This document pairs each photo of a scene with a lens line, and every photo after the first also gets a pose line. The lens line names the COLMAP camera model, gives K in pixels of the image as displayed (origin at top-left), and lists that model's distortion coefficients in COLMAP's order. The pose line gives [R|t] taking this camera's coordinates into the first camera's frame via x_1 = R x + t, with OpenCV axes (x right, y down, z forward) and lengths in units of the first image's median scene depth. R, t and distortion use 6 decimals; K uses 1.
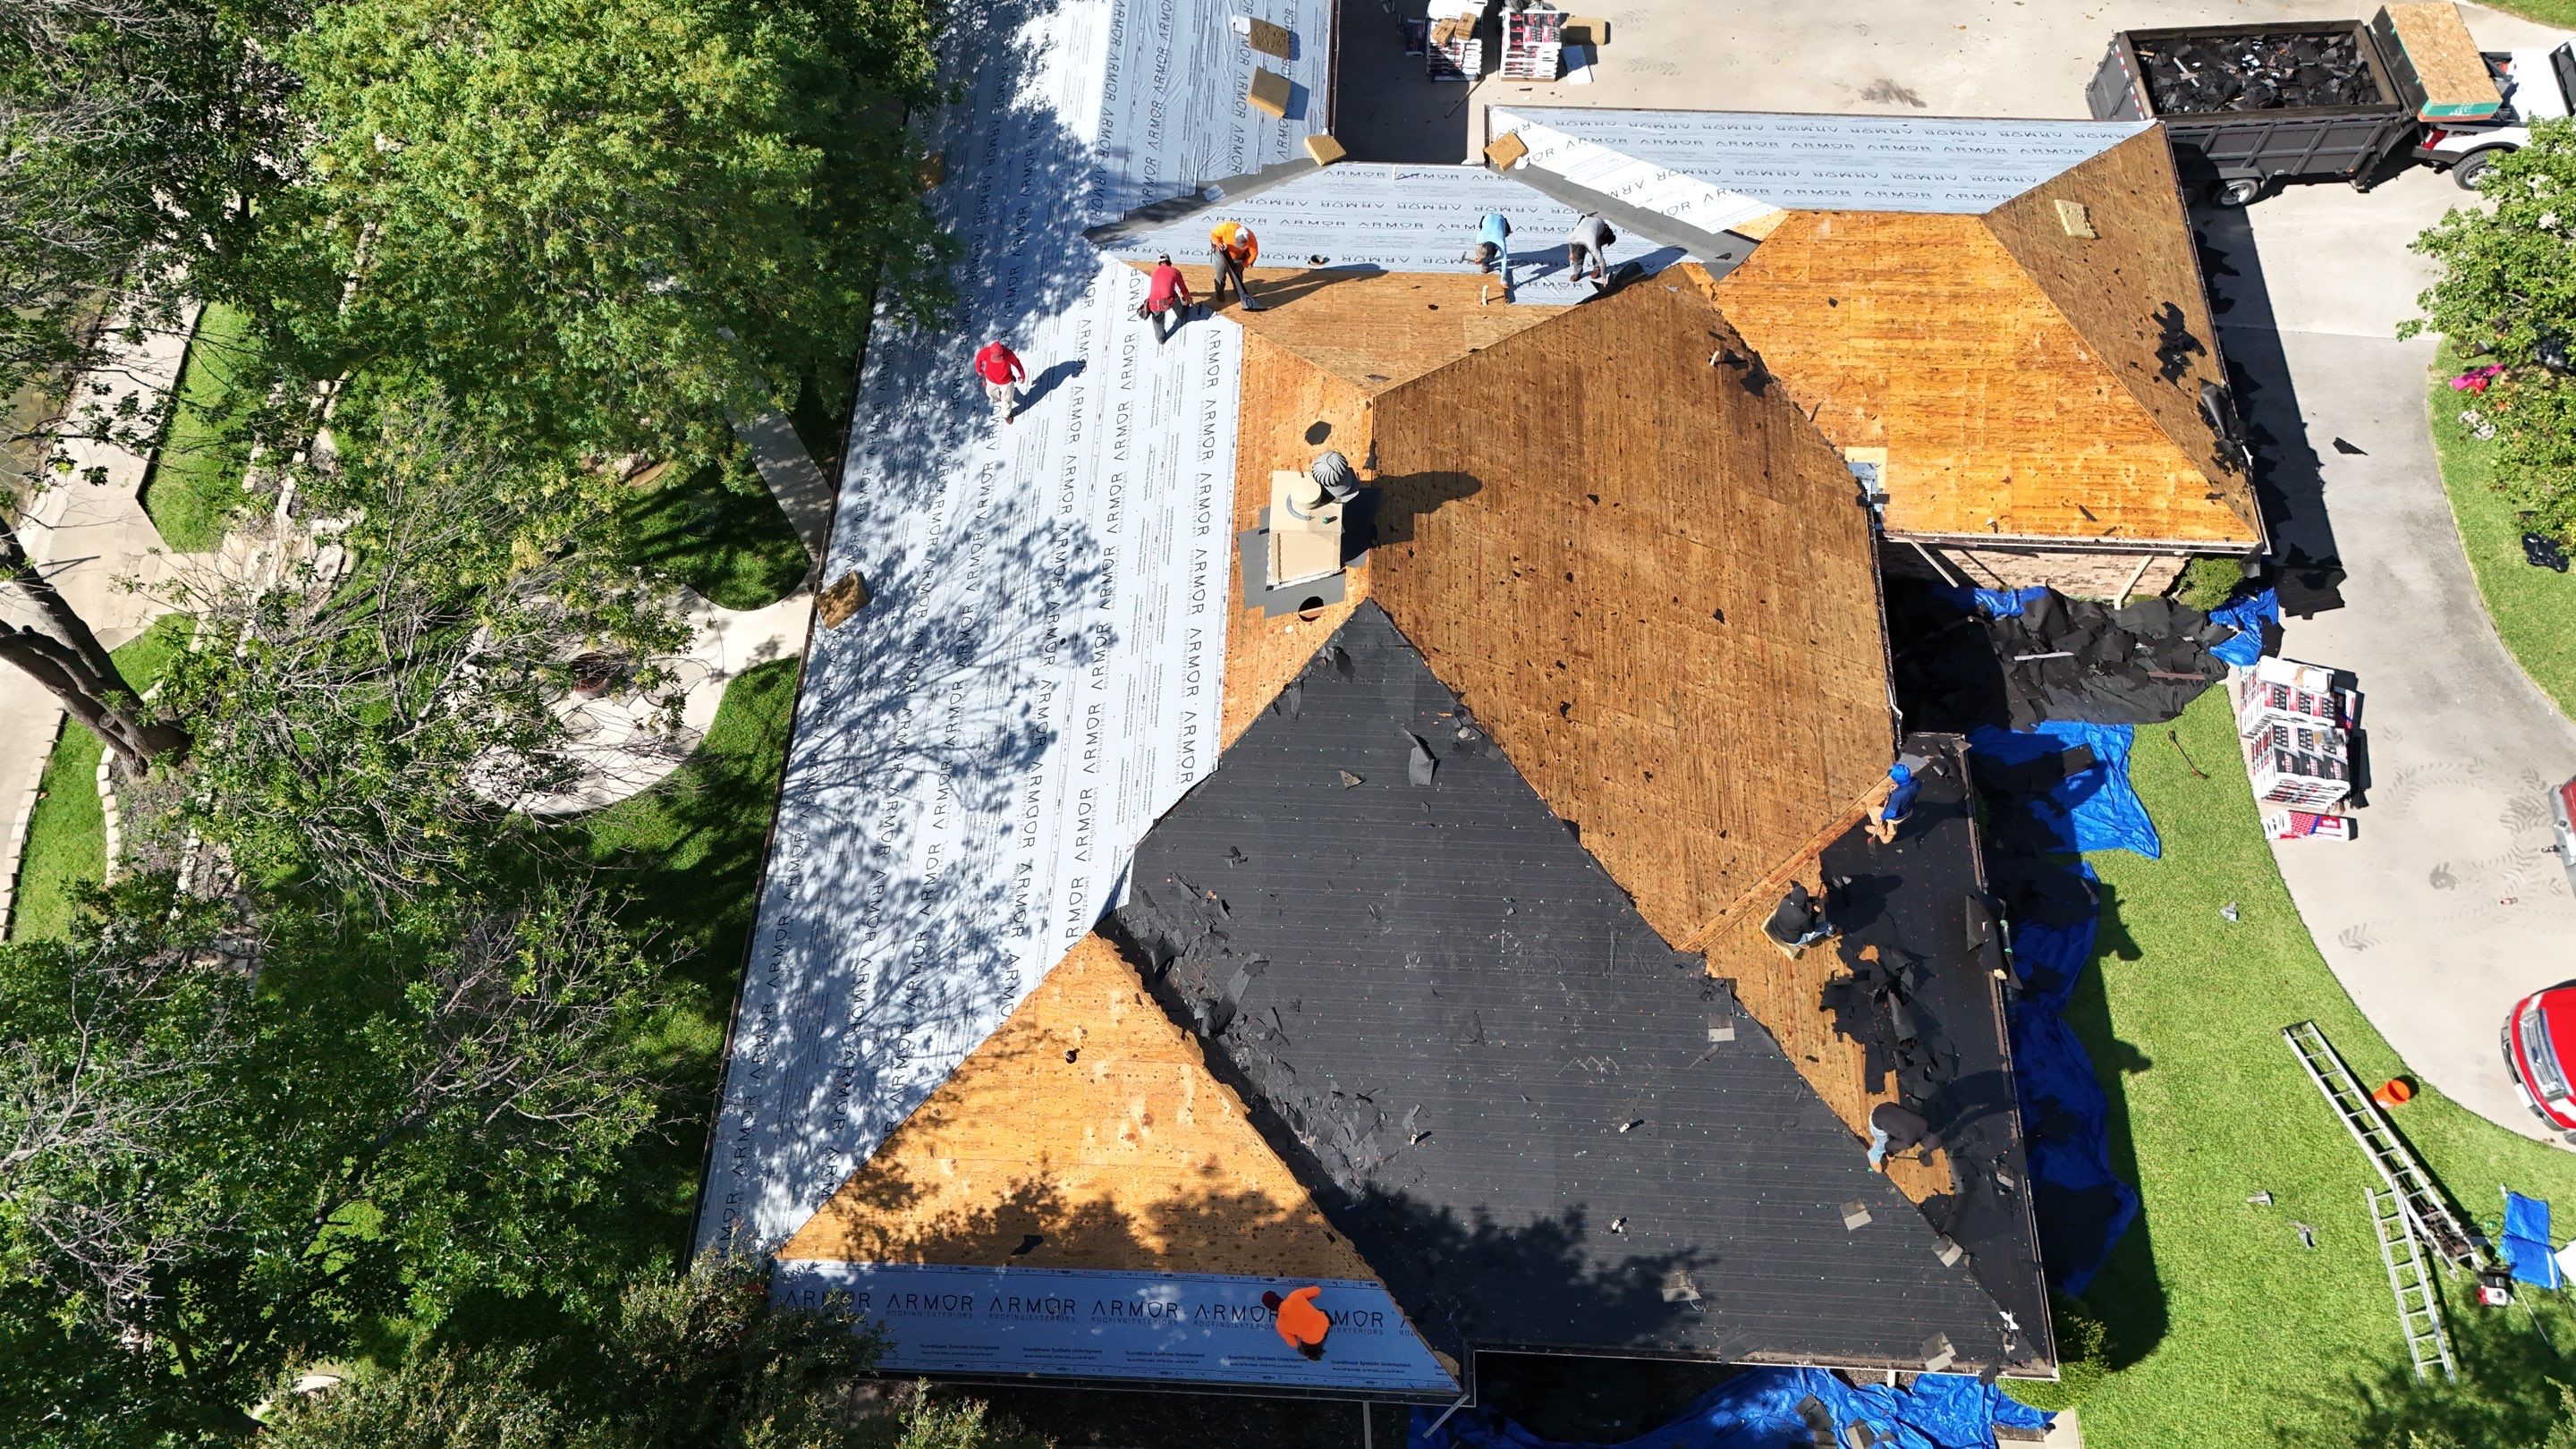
lens RADIAL K [[1878.1, 0, 1268.4], [0, 1878.1, 726.0], [0, 0, 1]] dist [0.137989, -0.247390]
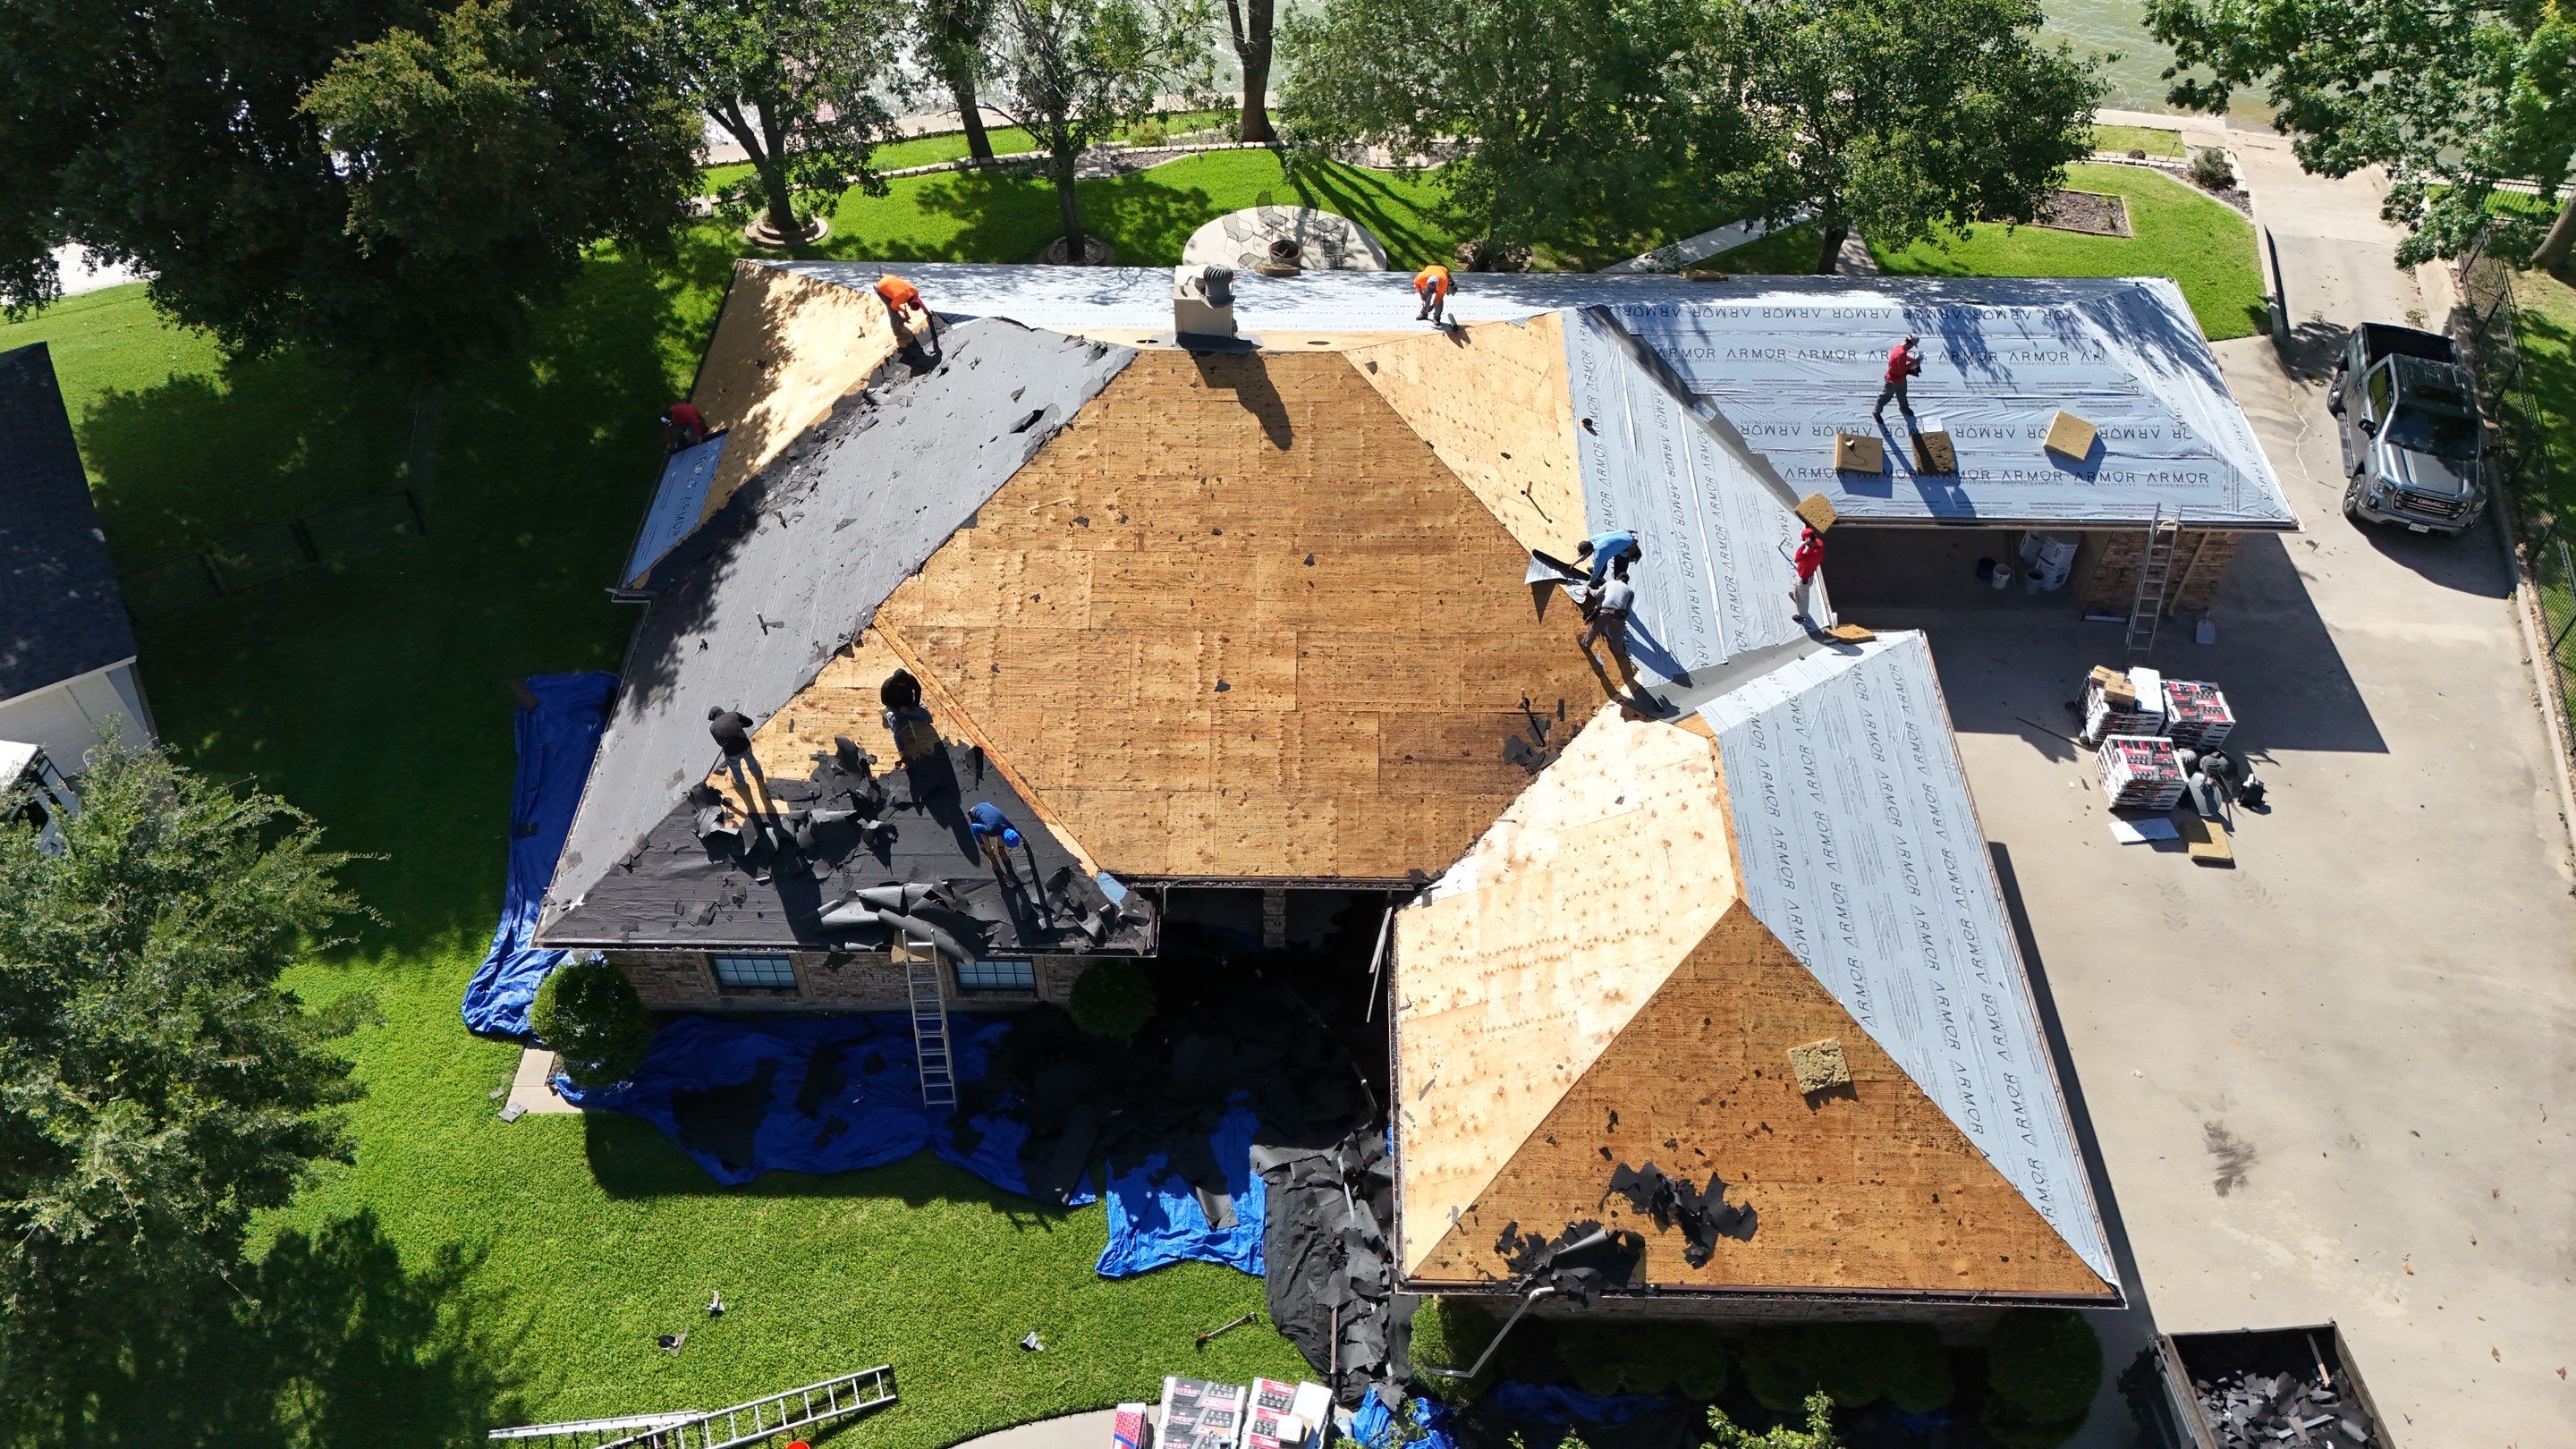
lens RADIAL K [[1878.1, 0, 1268.4], [0, 1878.1, 726.0], [0, 0, 1]] dist [0.137989, -0.247390]
pose [[0.021871, 0.739771, -0.672503, 0.946529], [-0.878319, 0.335542, 0.340540, -0.425291], [0.477574, 0.583224, 0.657094, 0.317445]]
